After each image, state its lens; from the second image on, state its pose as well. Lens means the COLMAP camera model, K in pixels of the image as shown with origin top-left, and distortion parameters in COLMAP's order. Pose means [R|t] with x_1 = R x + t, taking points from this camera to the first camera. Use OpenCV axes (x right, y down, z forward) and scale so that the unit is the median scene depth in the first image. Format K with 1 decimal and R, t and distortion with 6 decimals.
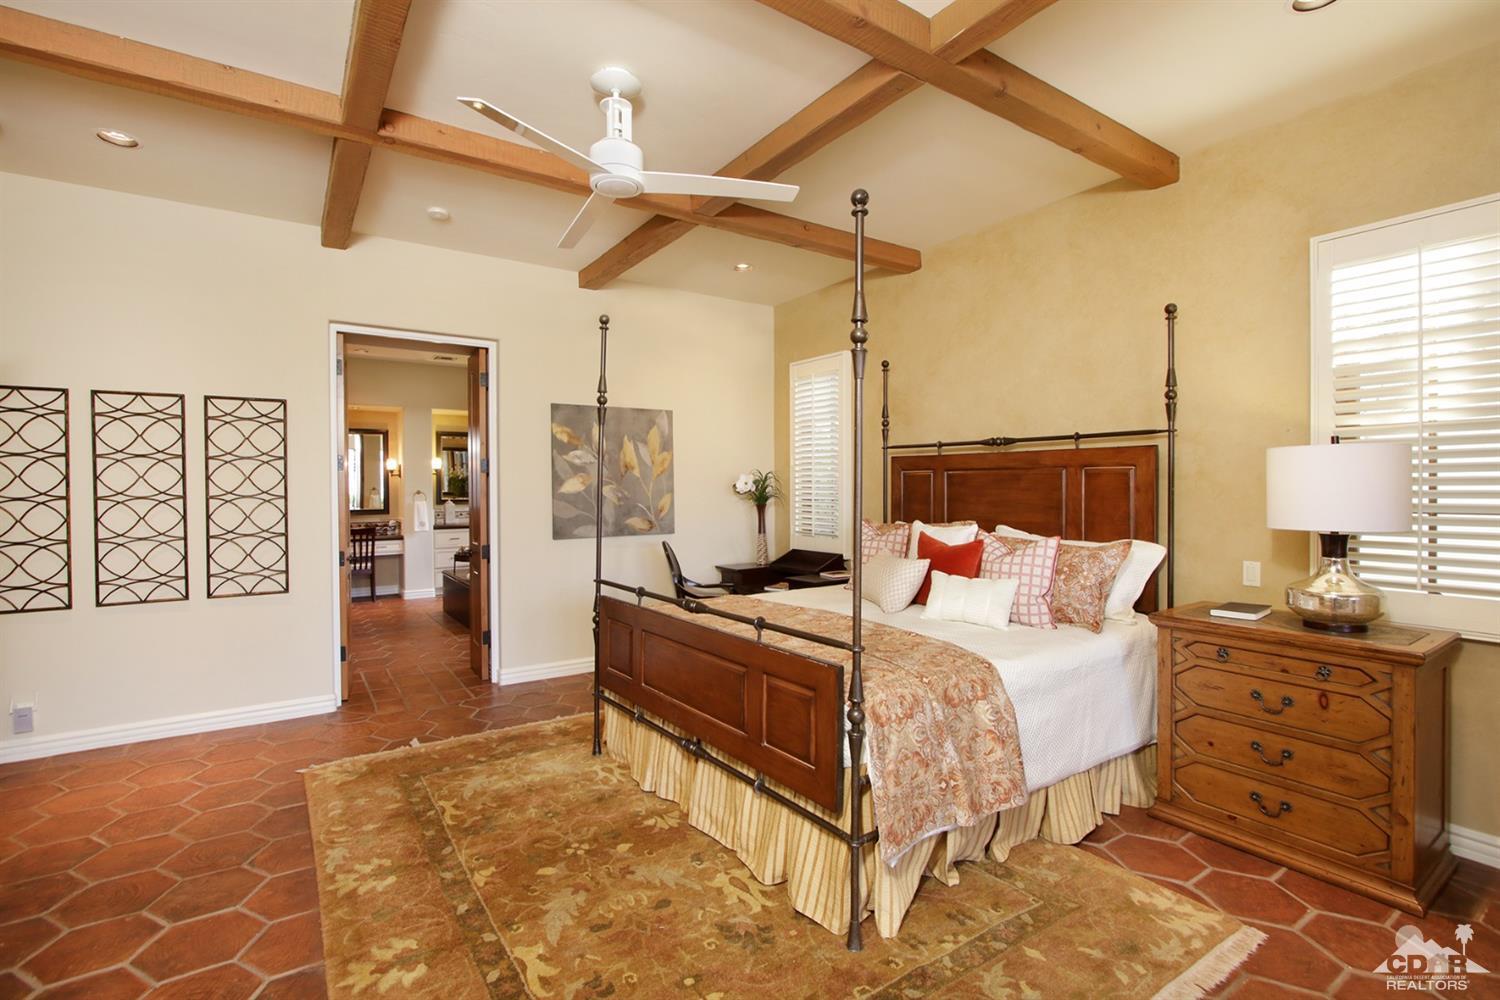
lens RADIAL K [[683.6, 0, 744.4], [0, 683.6, 494.3], [0, 0, 1]] dist [-0.019654, -0.000137]
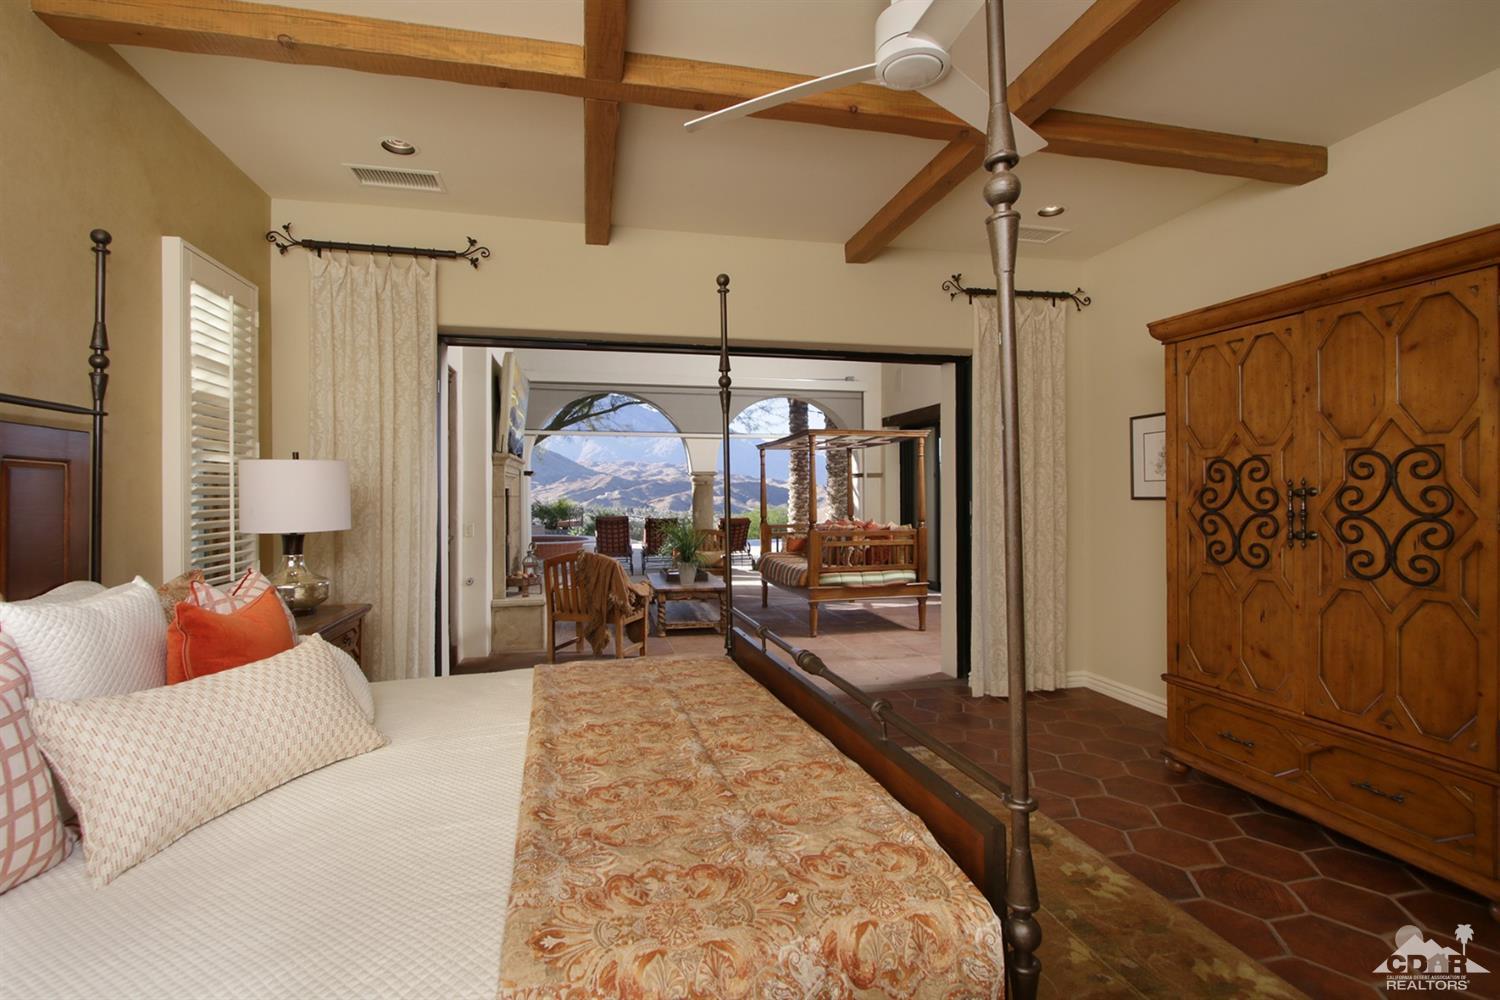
lens RADIAL K [[683.6, 0, 744.4], [0, 683.6, 494.3], [0, 0, 1]] dist [-0.019654, -0.000137]
pose [[-0.931121, 0.003416, 0.364694, -0.241948], [0.009212, 0.999857, 0.014156, -0.018490], [-0.364593, 0.016540, -0.931020, 1.526358]]
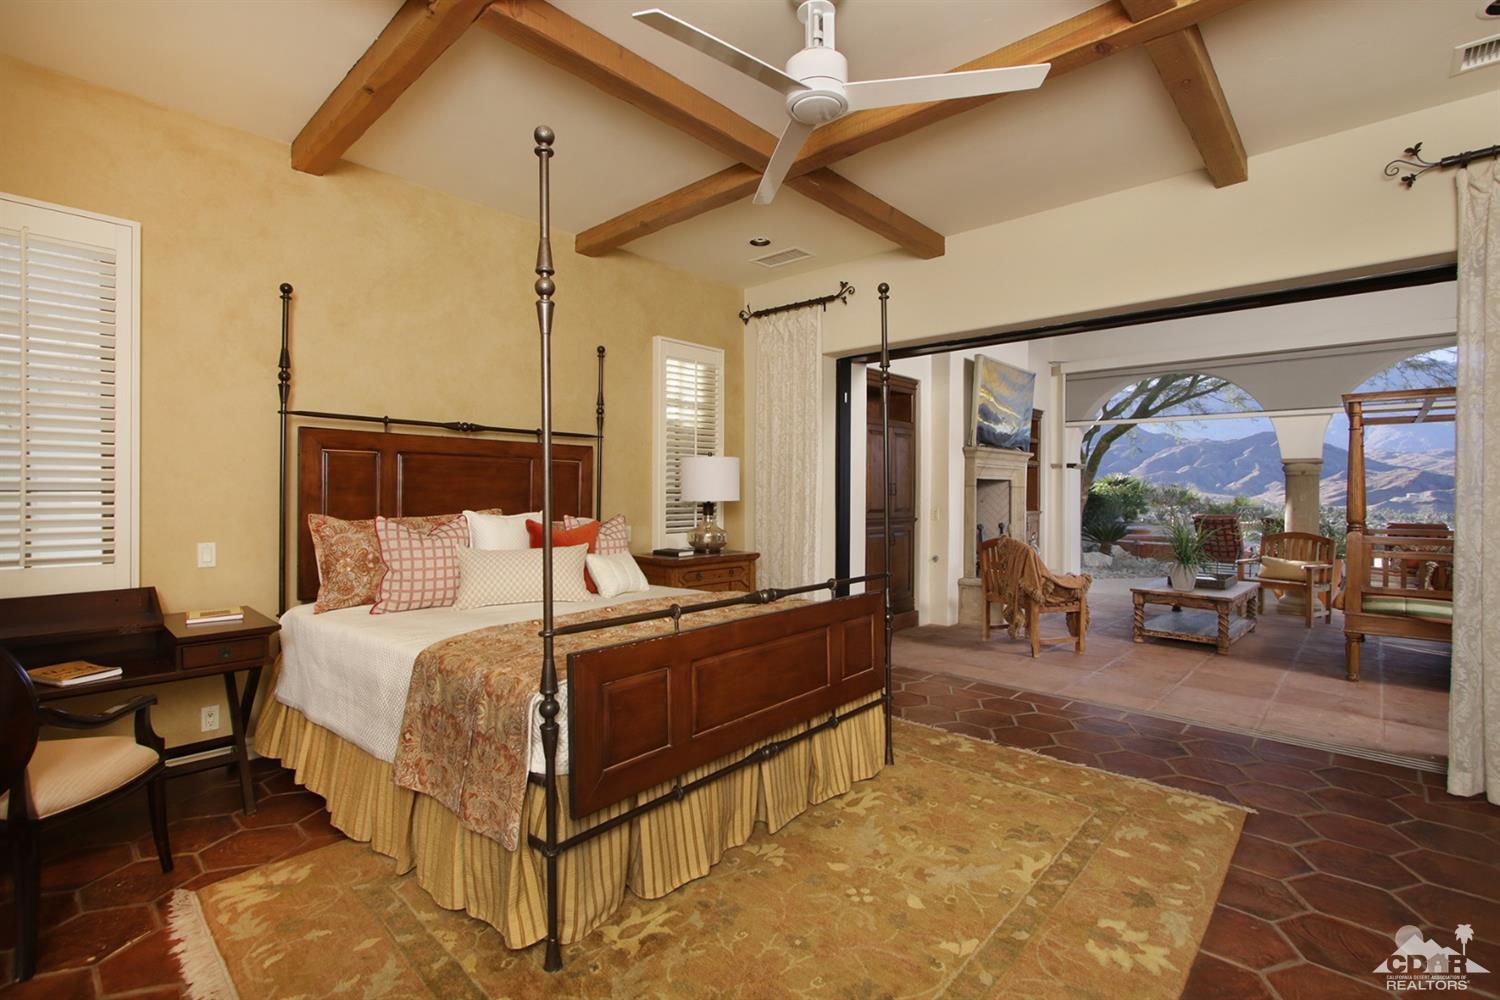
lens RADIAL K [[688.0, 0, 745.2], [0, 688.0, 488.8], [0, 0, 1]] dist [-0.001461, -0.000228]
pose [[-0.229334, 0.002791, 0.973344, -0.885909], [0.007872, 0.999969, -0.001012, 0.018502], [-0.973316, 0.007430, -0.229348, 1.133571]]
